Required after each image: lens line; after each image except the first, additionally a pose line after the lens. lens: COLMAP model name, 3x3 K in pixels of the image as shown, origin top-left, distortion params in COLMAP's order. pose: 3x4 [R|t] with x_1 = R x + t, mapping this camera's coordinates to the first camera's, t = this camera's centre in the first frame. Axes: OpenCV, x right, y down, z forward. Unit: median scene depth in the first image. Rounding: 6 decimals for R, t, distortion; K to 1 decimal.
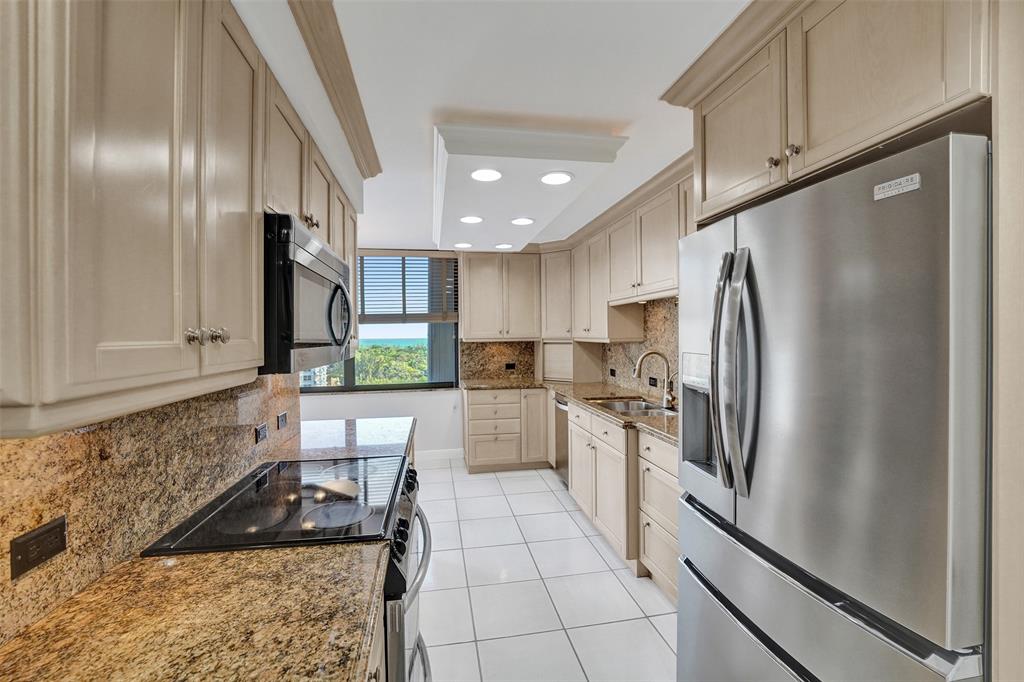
lens RADIAL K [[442.8, 0, 509.7], [0, 442.8, 335.3], [0, 0, 1]] dist [-0.018494, 0.000012]
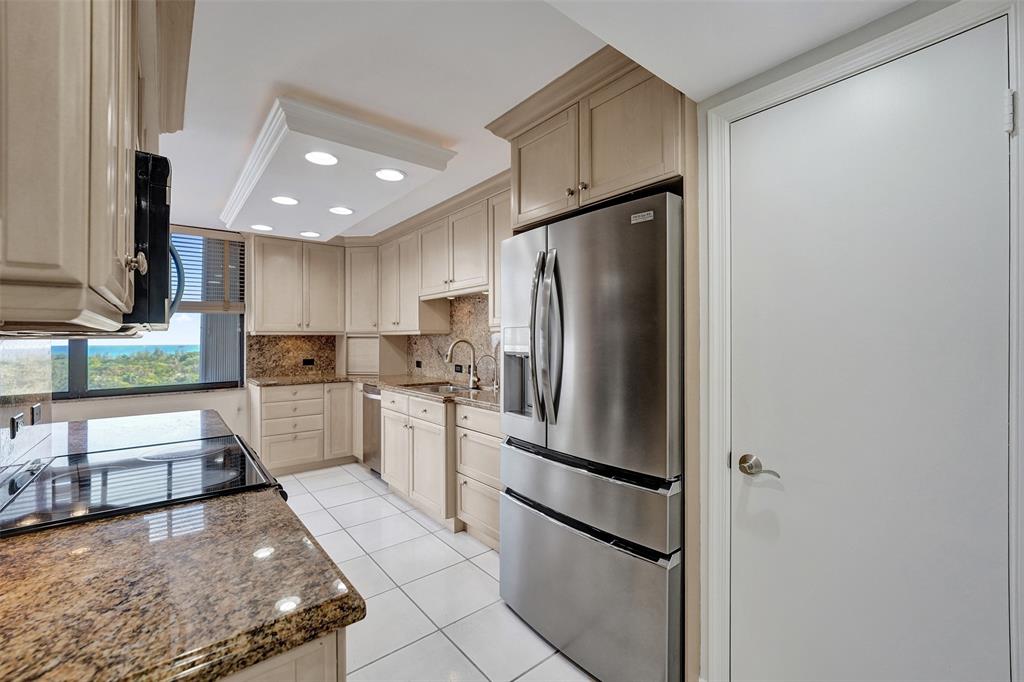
lens RADIAL K [[436.4, 0, 526.4], [0, 436.4, 334.5], [0, 0, 1]] dist [0.000156, 0.000057]
pose [[0.865233, 0.010162, 0.501267, -0.094529], [-0.001549, 0.999844, -0.017596, 0.039571], [-0.501367, 0.014448, 0.865114, -0.066576]]
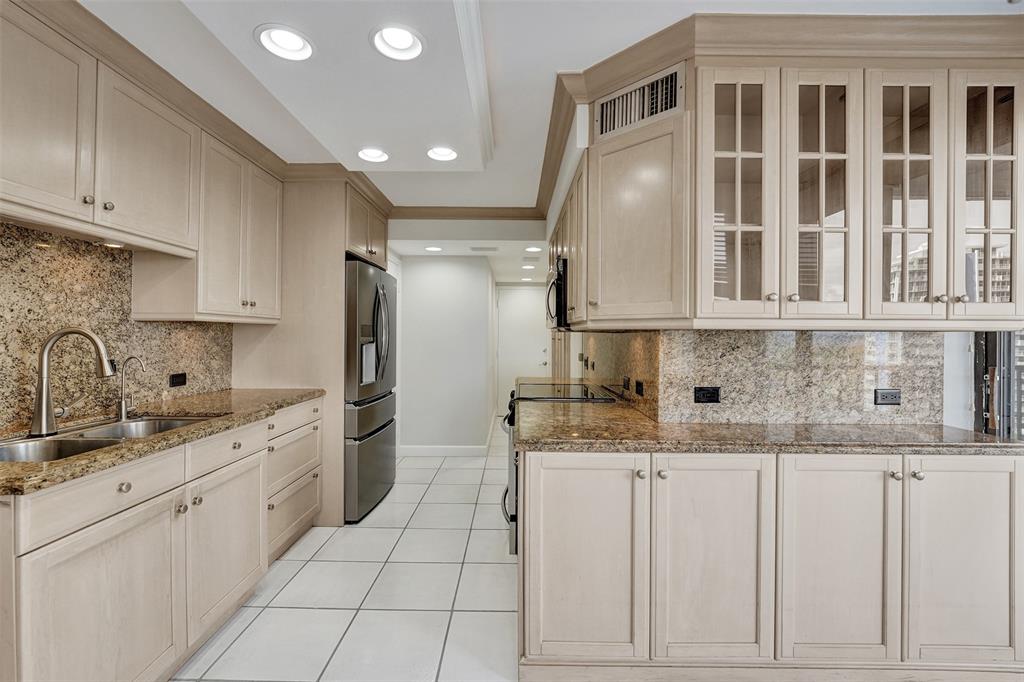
lens RADIAL K [[433.6, 0, 517.7], [0, 433.6, 333.6], [0, 0, 1]] dist [-0.003132, 0.000379]
pose [[-0.984883, 0.003551, 0.173186, -0.275033], [0.002799, 0.999986, -0.004582, 0.042557], [-0.173200, -0.004028, -0.984878, 1.318639]]
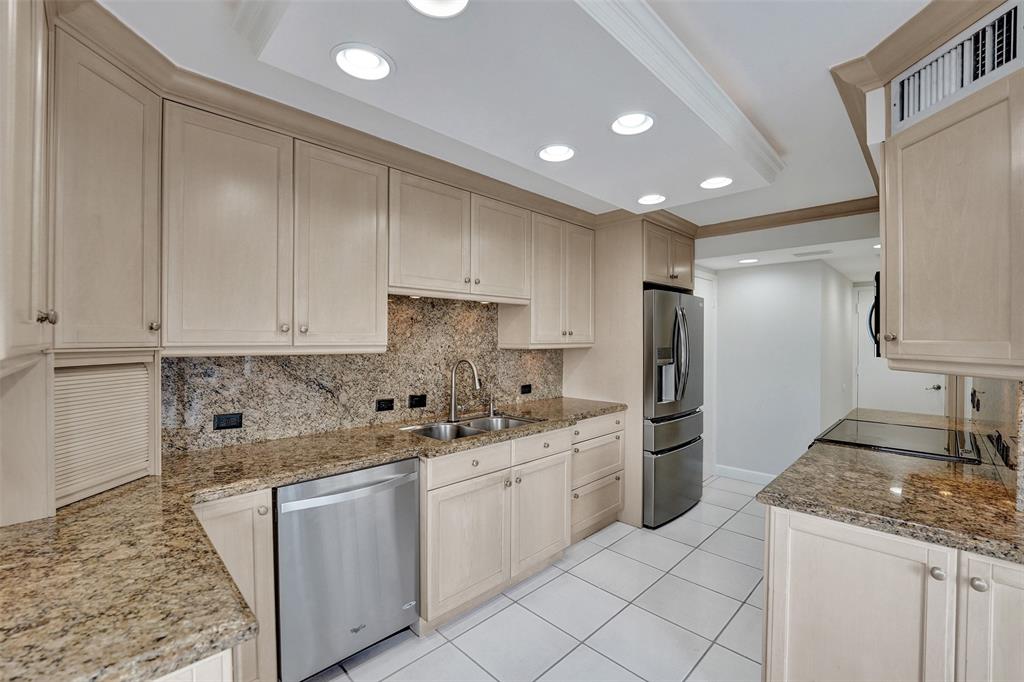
lens RADIAL K [[434.0, 0, 518.4], [0, 434.0, 337.6], [0, 0, 1]] dist [-0.022998, 0.000586]
pose [[-0.582687, 0.009282, 0.812644, -0.406204], [0.006052, 0.999957, -0.007082, 0.001382], [-0.812674, 0.000792, -0.582718, 1.310278]]
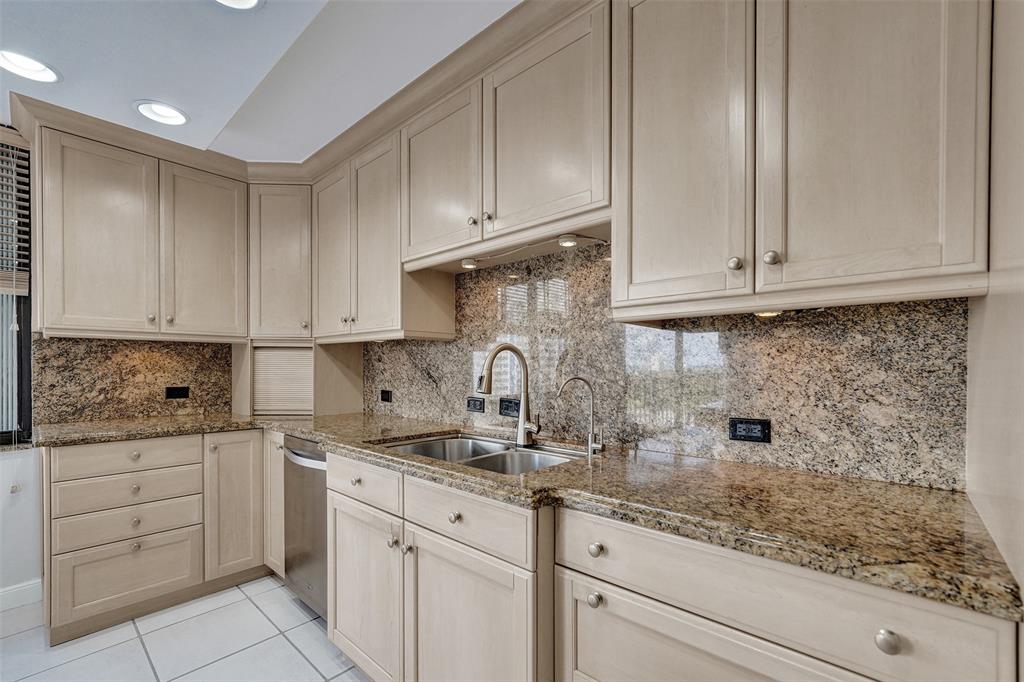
lens RADIAL K [[446.3, 0, 514.0], [0, 446.3, 371.4], [0, 0, 1]] dist [-0.000830, -0.000068]
pose [[0.792764, 0.005229, 0.609506, -0.006533], [-0.006711, 0.999977, 0.000149, 0.063390], [-0.609492, -0.004209, 0.792781, 0.514139]]
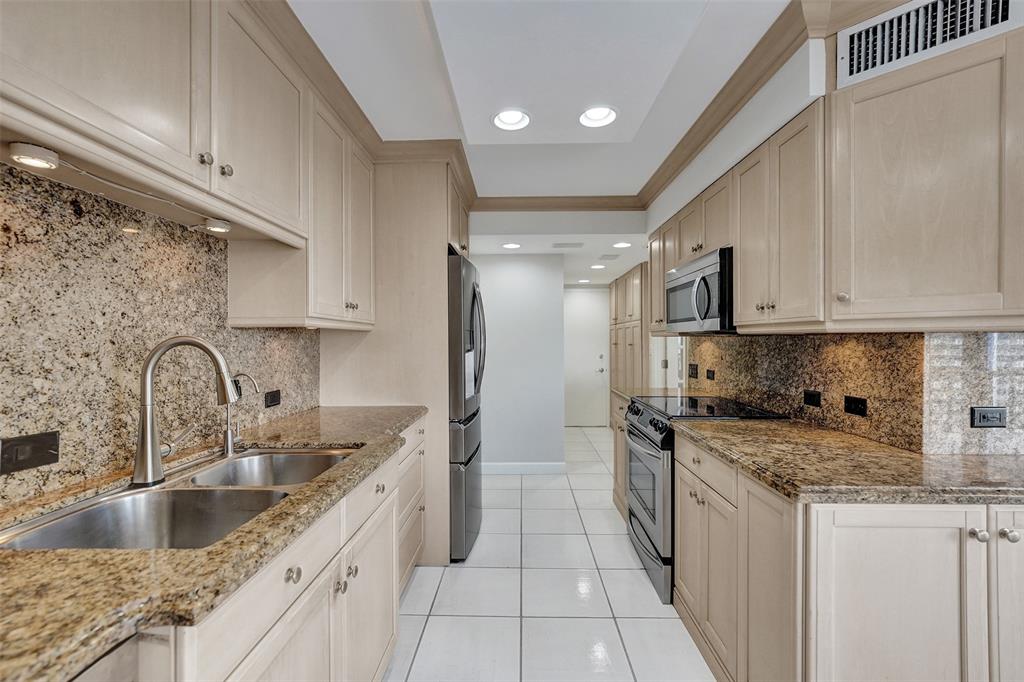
lens RADIAL K [[429.4, 0, 517.9], [0, 429.4, 343.6], [0, 0, 1]] dist [-0.011225, -0.000045]
pose [[-0.981715, 0.010616, 0.190063, -0.036415], [0.012041, 0.999907, 0.006346, 0.039055], [-0.189978, 0.008519, -0.981751, 1.219659]]
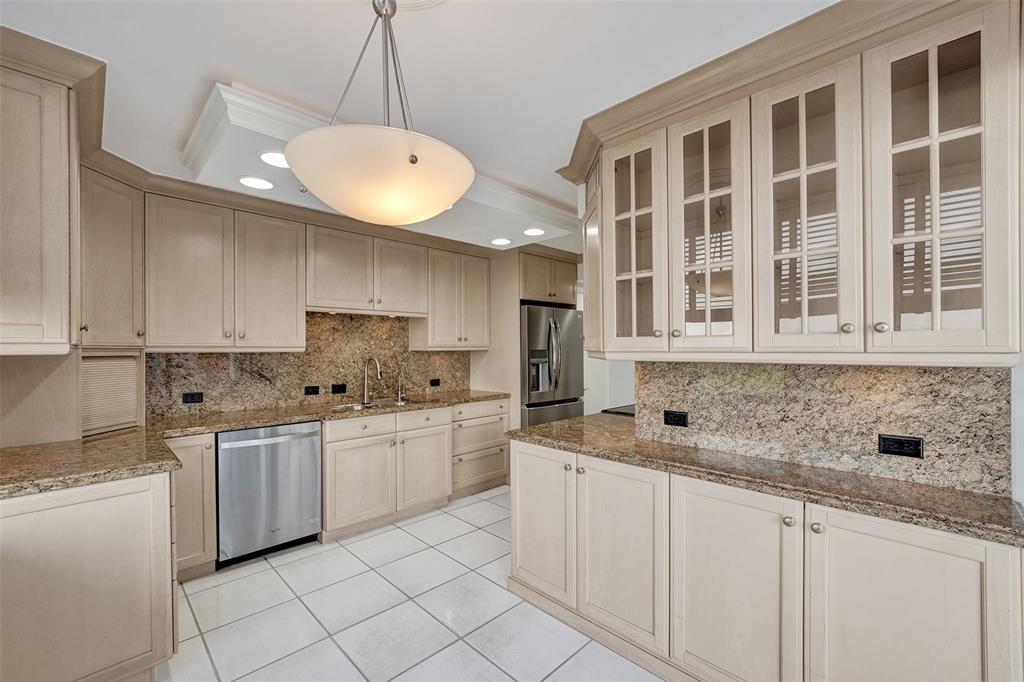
lens RADIAL K [[429.3, 0, 509.7], [0, 429.3, 347.2], [0, 0, 1]] dist [0.000337, -0.000054]
pose [[-0.573968, 0.013396, 0.818768, -0.784991], [0.011813, 0.999898, -0.008078, 0.020967], [-0.818793, 0.005036, -0.574067, 1.264261]]
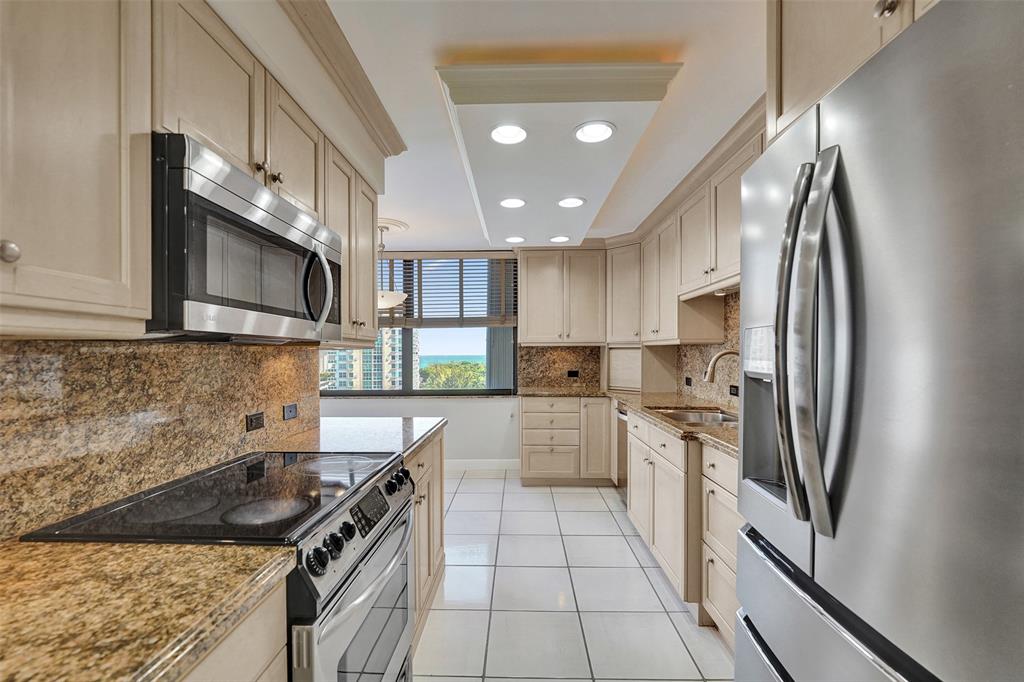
lens RADIAL K [[440.8, 0, 504.2], [0, 440.8, 357.7], [0, 0, 1]] dist [0.005384, 0.000376]
pose [[0.977802, 0.008910, -0.209342, 0.079176], [-0.006621, 0.999910, 0.011629, 0.039150], [0.209427, -0.009985, 0.977773, 0.103026]]
